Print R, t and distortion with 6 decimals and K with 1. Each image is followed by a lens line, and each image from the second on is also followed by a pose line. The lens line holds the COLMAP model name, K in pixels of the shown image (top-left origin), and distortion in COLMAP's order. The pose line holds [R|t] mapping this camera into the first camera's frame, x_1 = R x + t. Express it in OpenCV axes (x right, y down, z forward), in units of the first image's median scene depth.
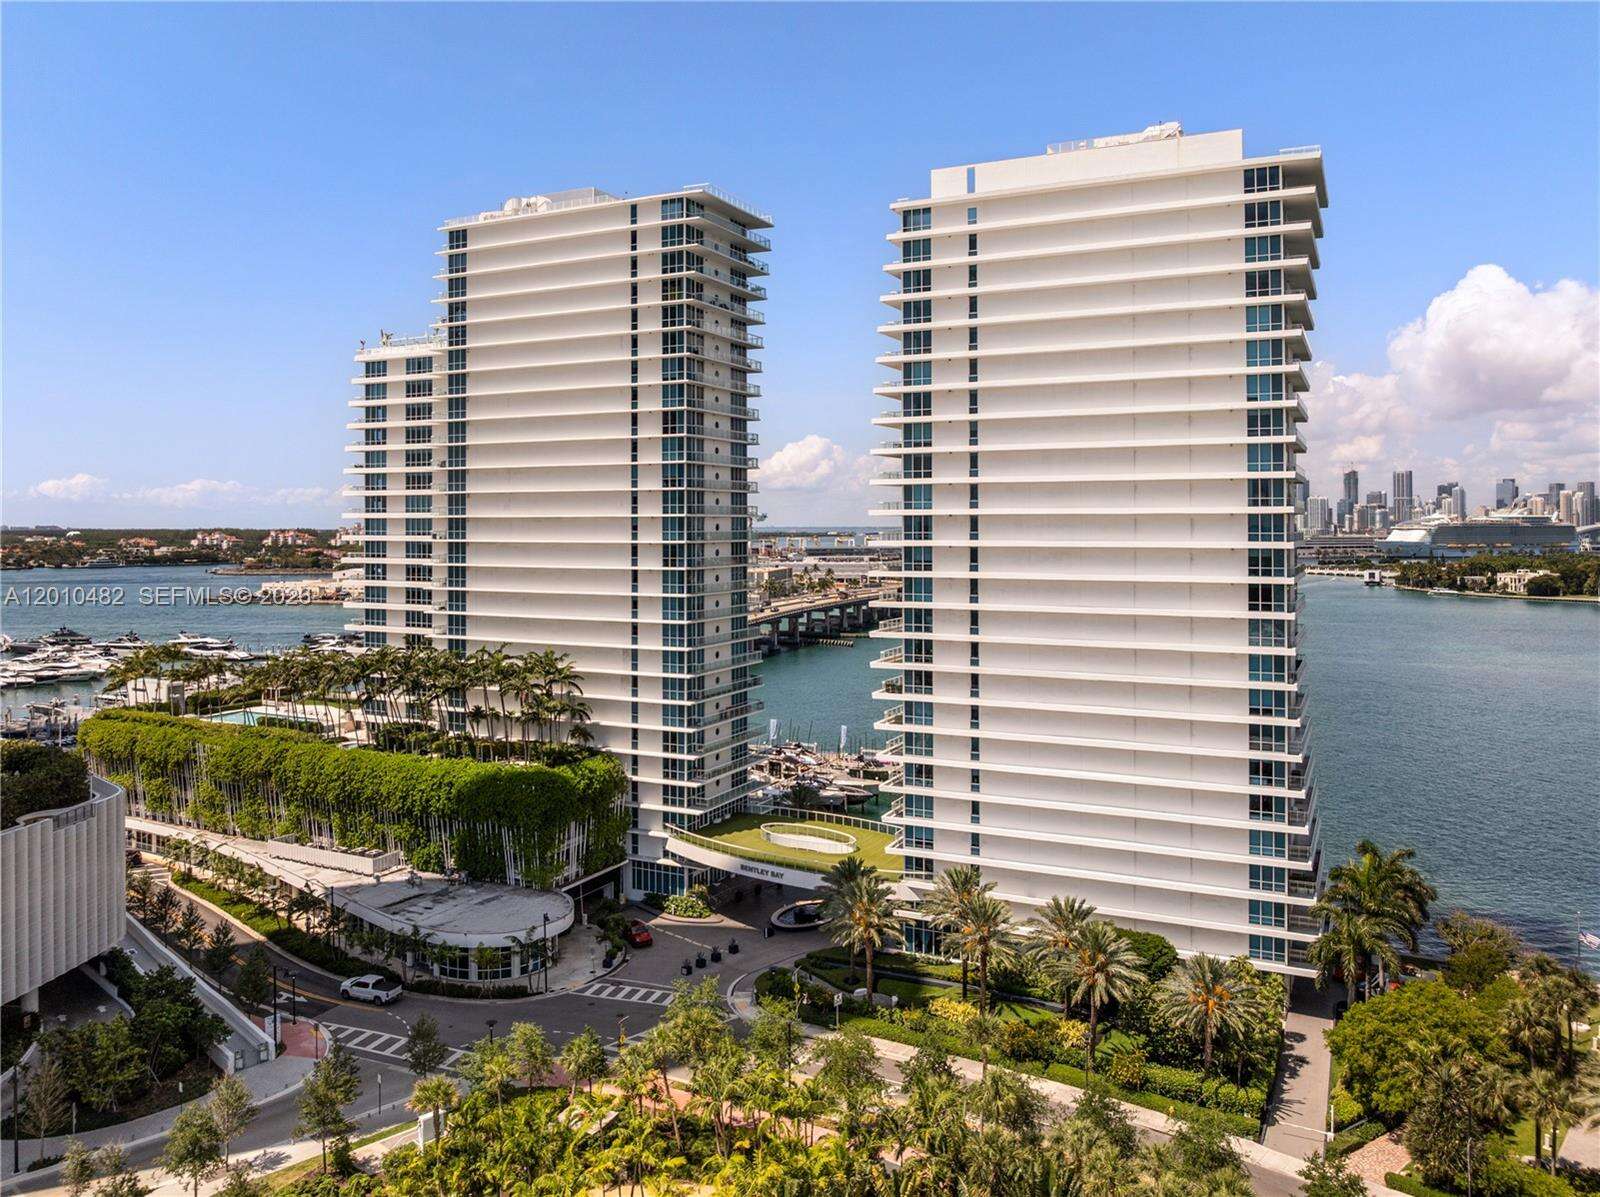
lens RADIAL K [[1170.9, 0, 783.4], [0, 1170.9, 573.4], [0, 0, 1]] dist [-0.031828, -0.007837]
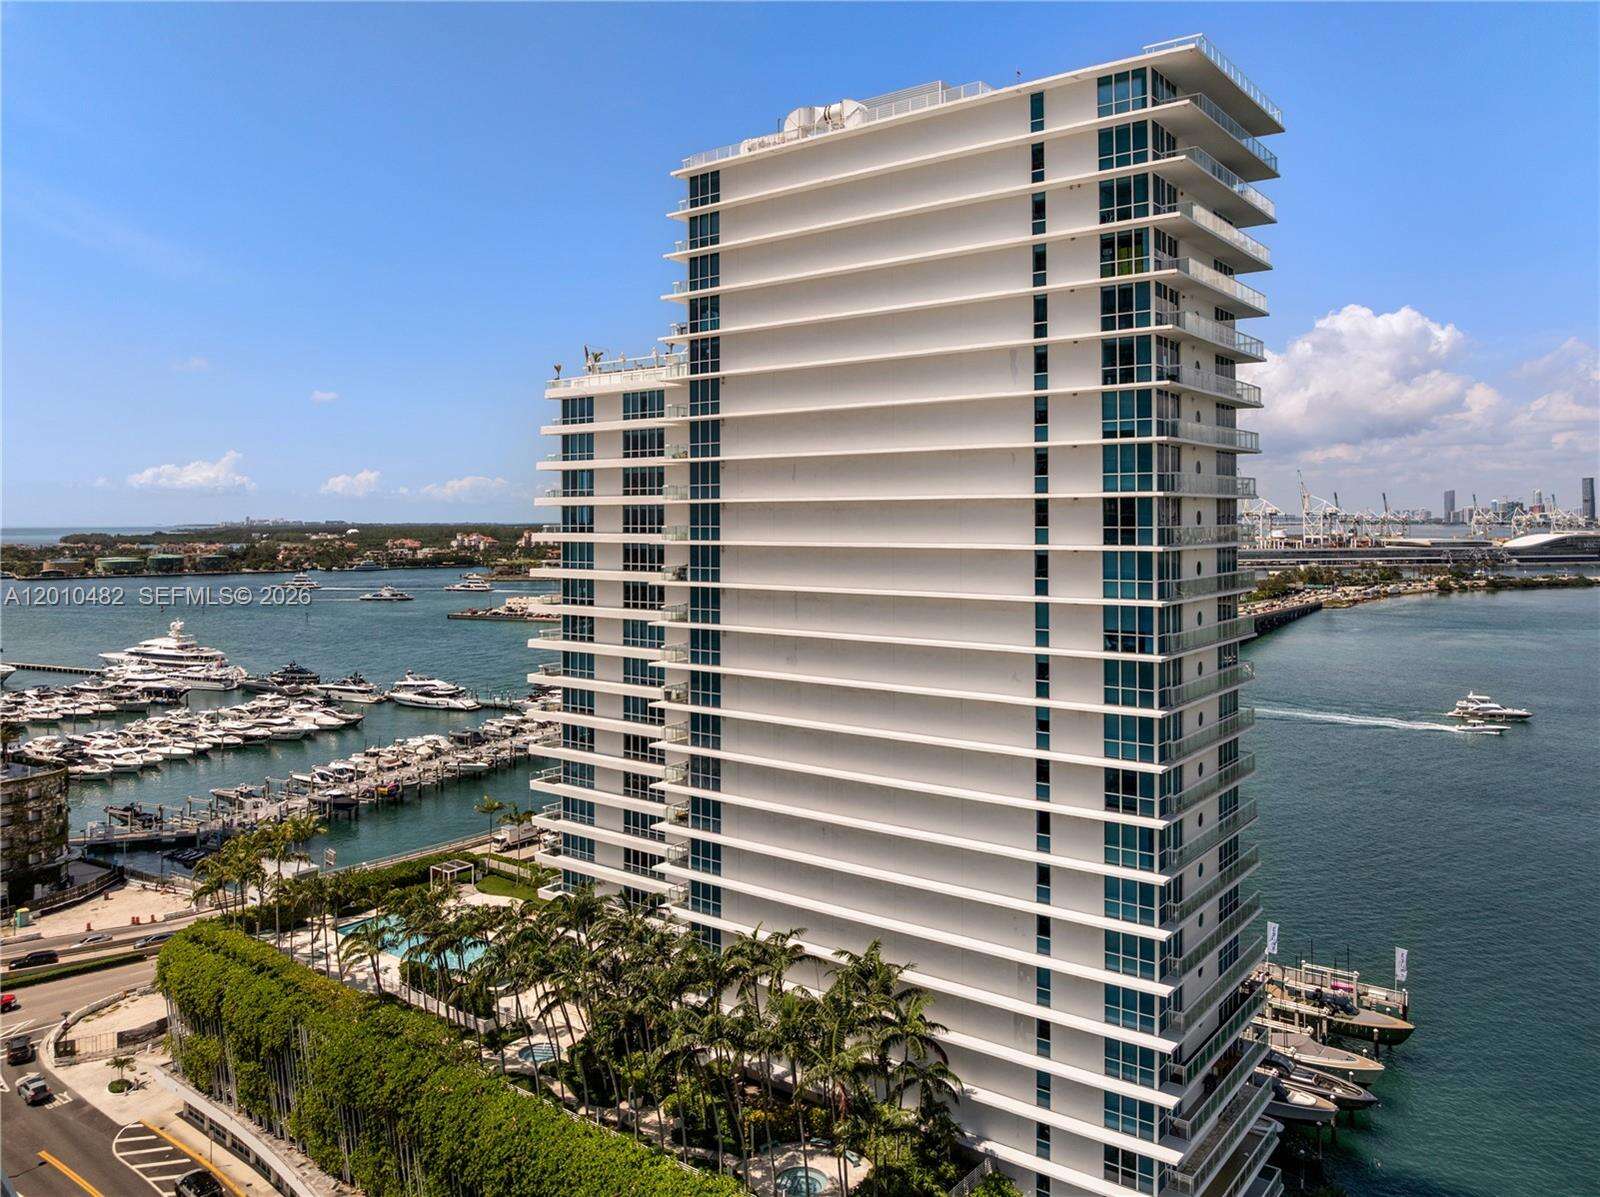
lens RADIAL K [[1166.4, 0, 800.7], [0, 1166.4, 593.4], [0, 0, 1]] dist [-0.011093, 0.004172]
pose [[0.982921, 0.004503, -0.183973, -0.123029], [-0.000347, 0.999744, 0.022616, -0.096751], [0.184028, -0.022165, 0.982671, 0.428022]]
